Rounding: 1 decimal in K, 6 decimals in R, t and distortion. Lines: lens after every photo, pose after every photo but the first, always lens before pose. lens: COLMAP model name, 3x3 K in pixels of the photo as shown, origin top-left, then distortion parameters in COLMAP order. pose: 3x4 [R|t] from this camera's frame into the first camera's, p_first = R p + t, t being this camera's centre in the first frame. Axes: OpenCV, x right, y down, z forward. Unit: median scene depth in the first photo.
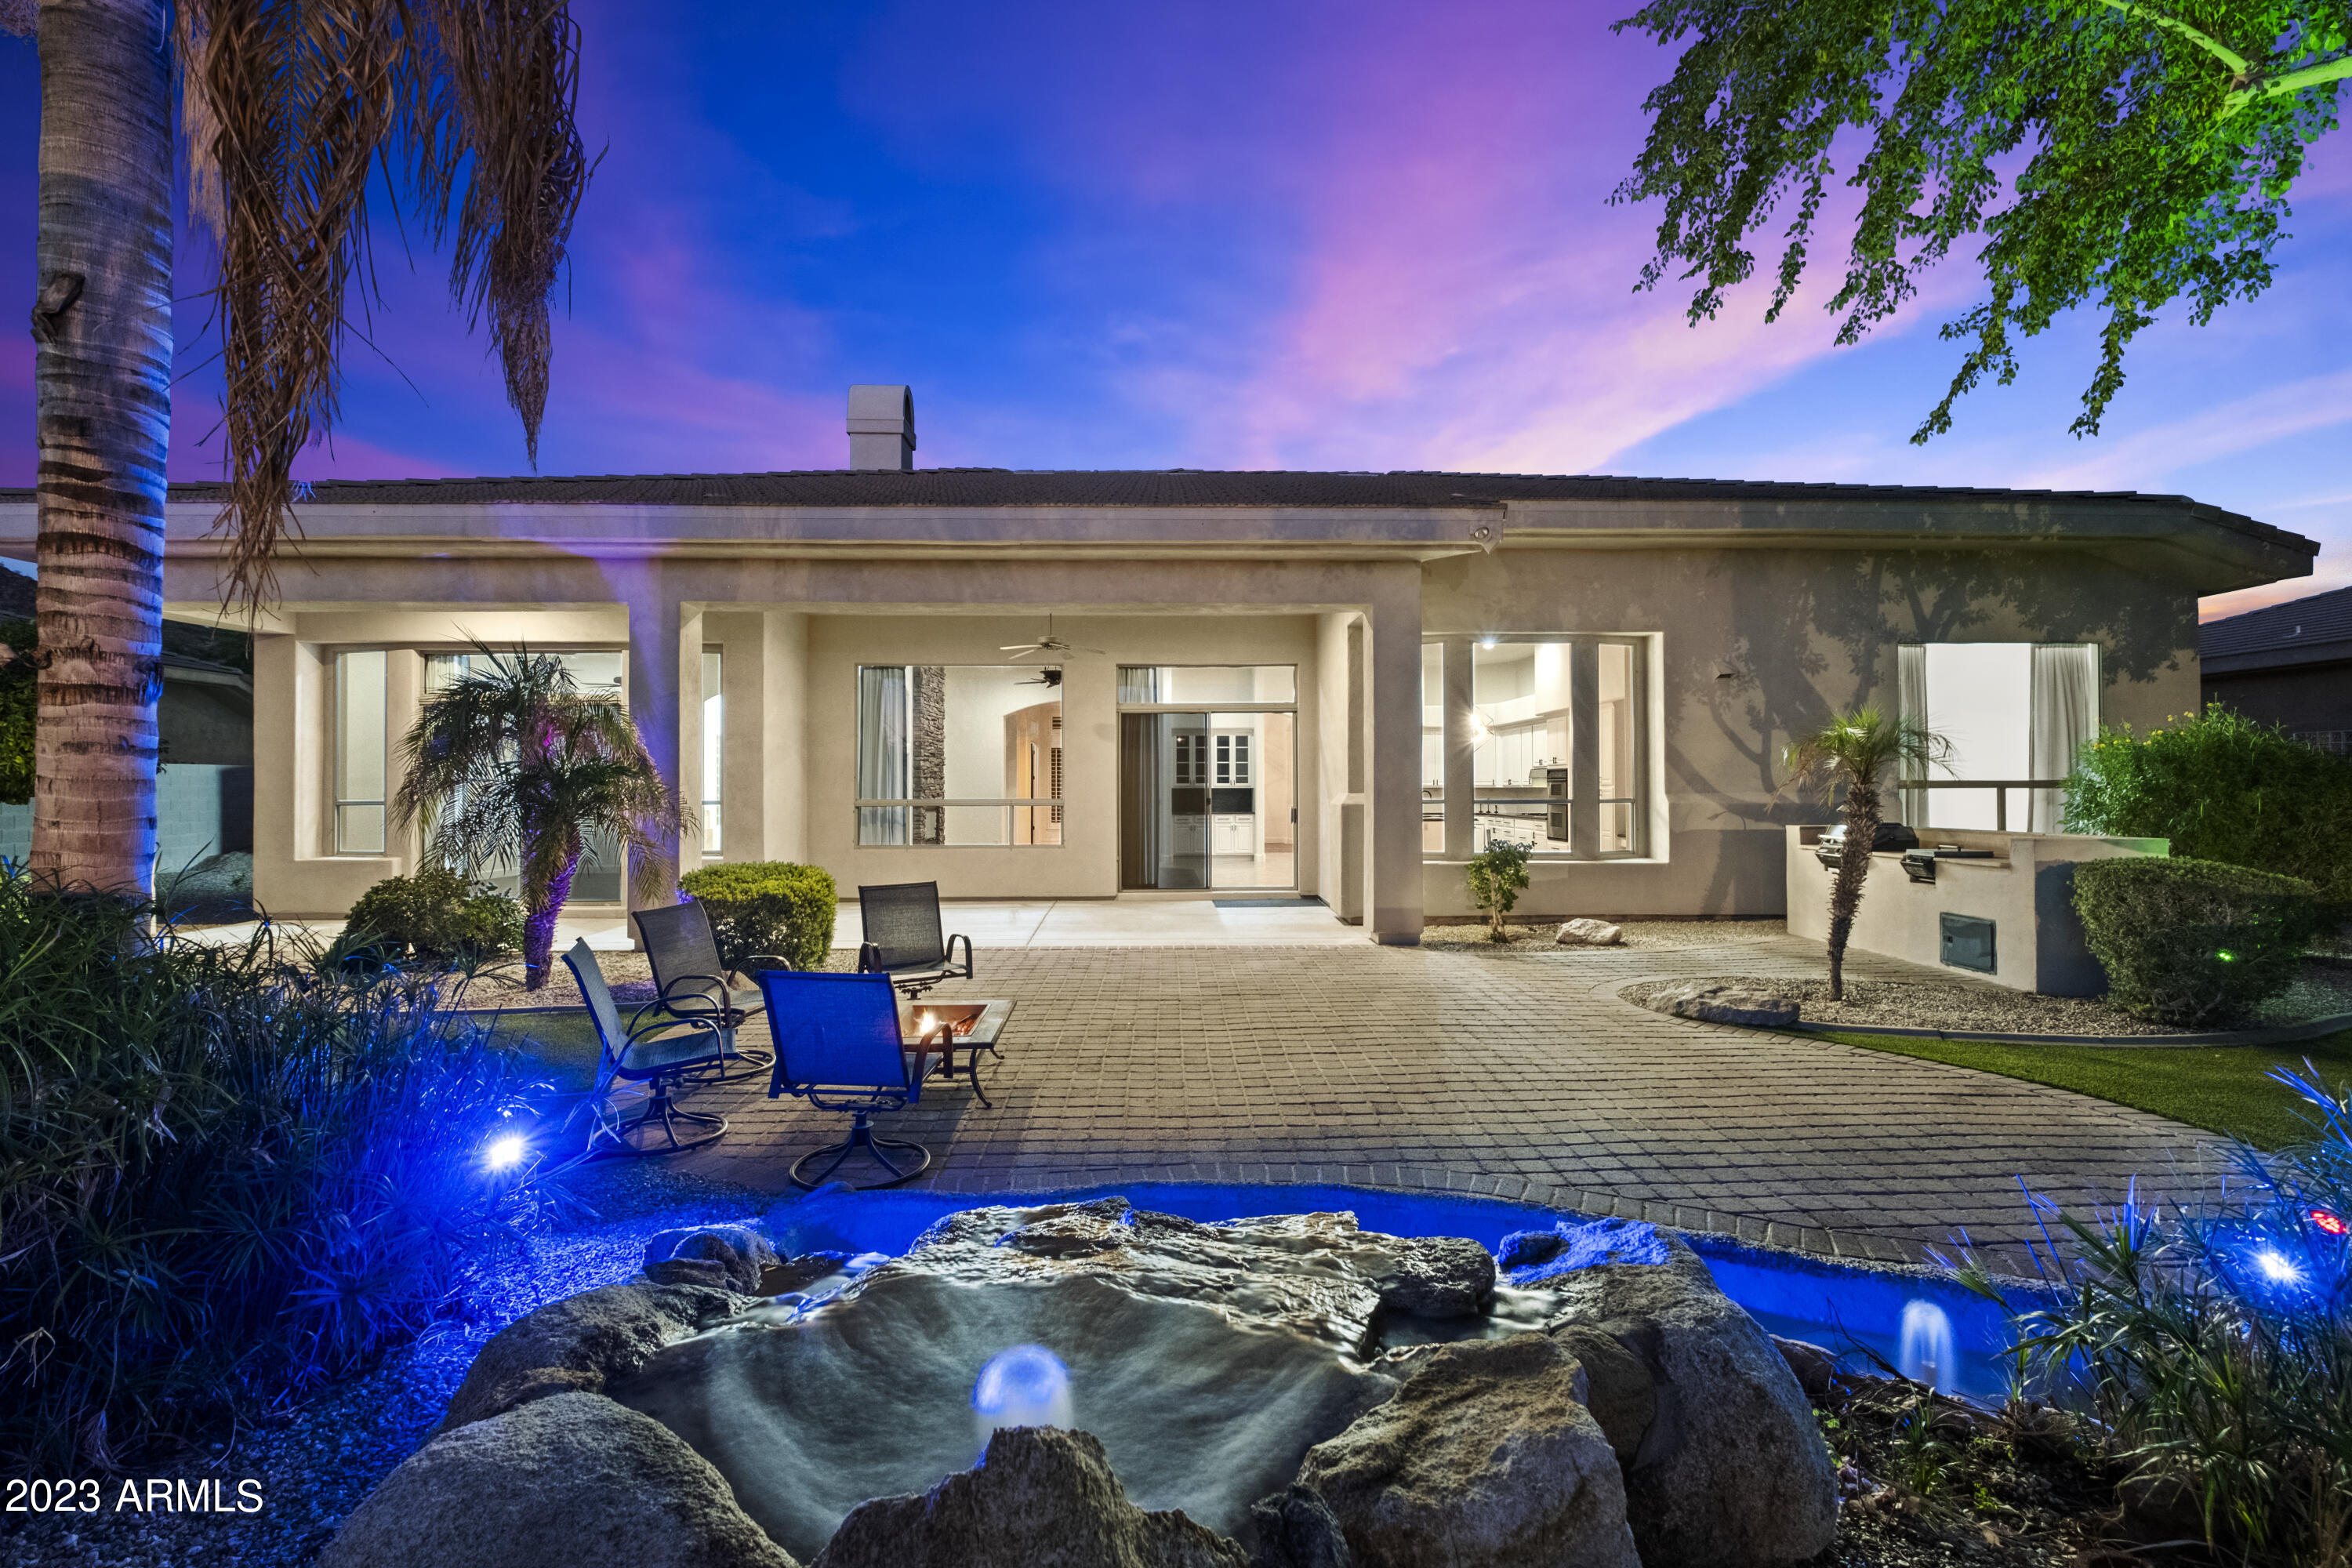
lens RADIAL K [[1019.2, 0, 1170.7], [0, 1019.2, 777.7], [0, 0, 1]] dist [-0.001827, -0.000096]
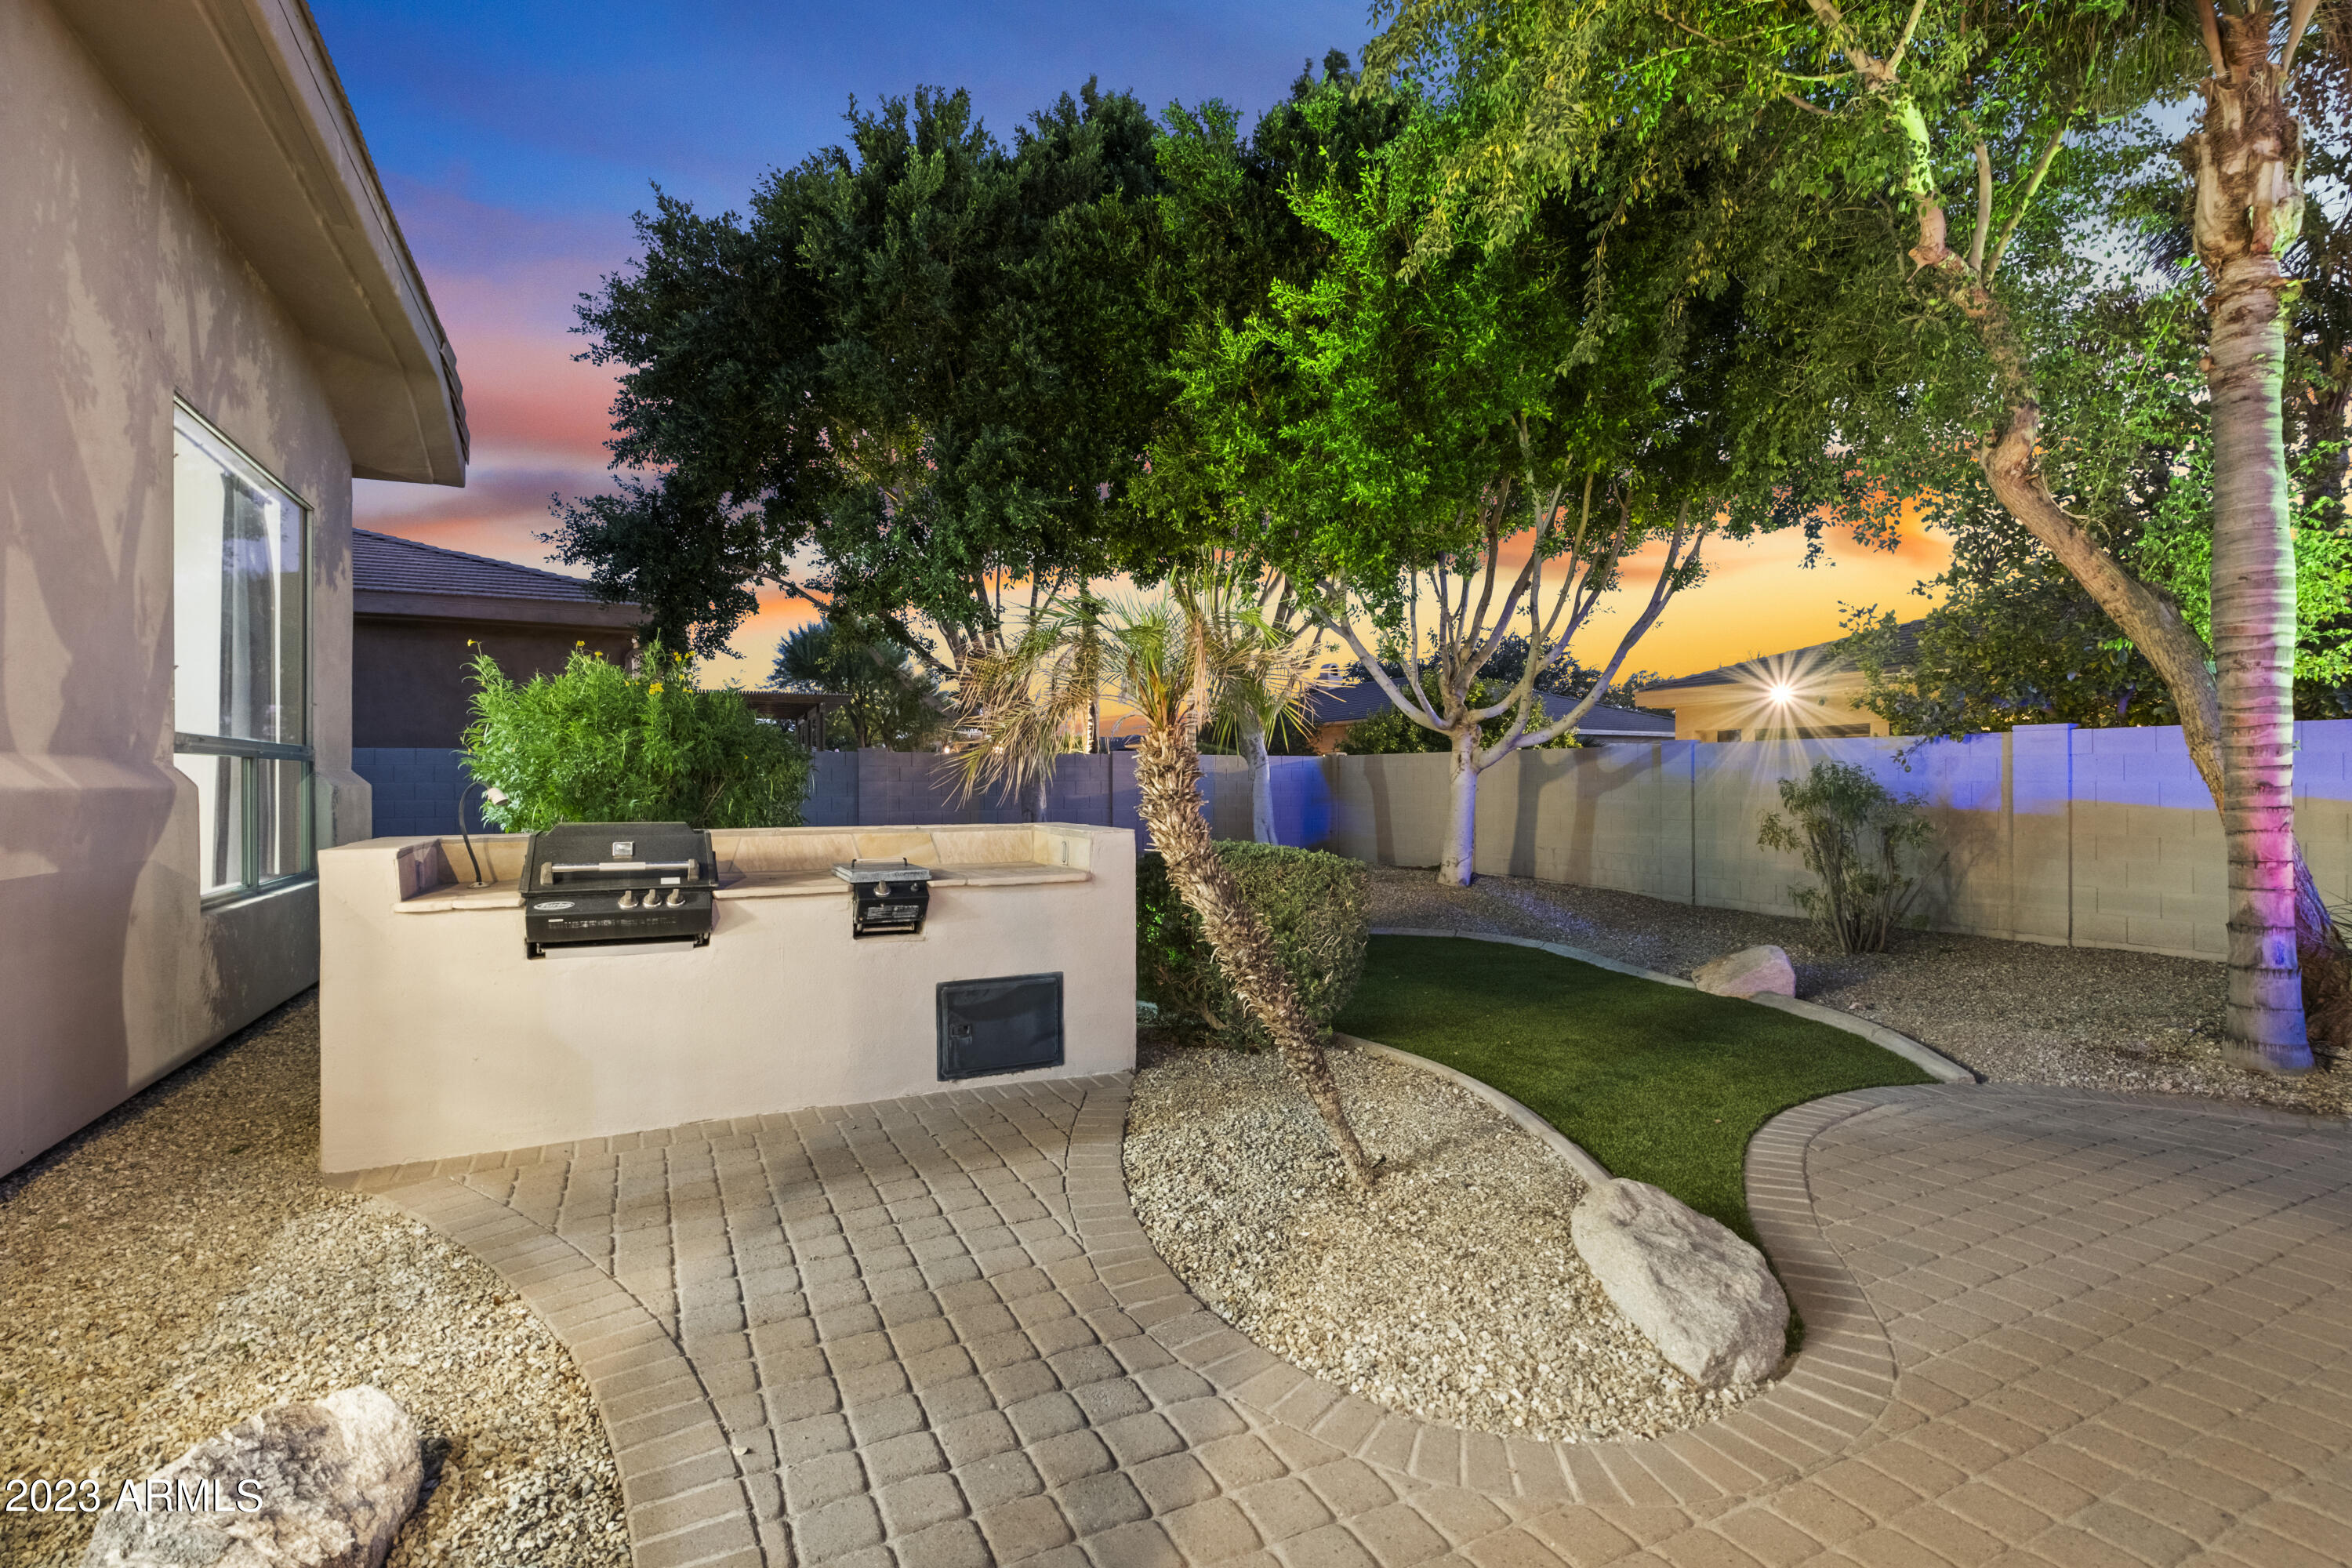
lens RADIAL K [[1075.7, 0, 1206.4], [0, 1075.7, 789.7], [0, 0, 1]] dist [-0.003043, -0.000406]
pose [[-0.444215, -0.002948, 0.895915, 0.124508], [-0.007217, 0.999974, -0.000288, 0.019362], [-0.895891, -0.006593, -0.444224, 0.686288]]
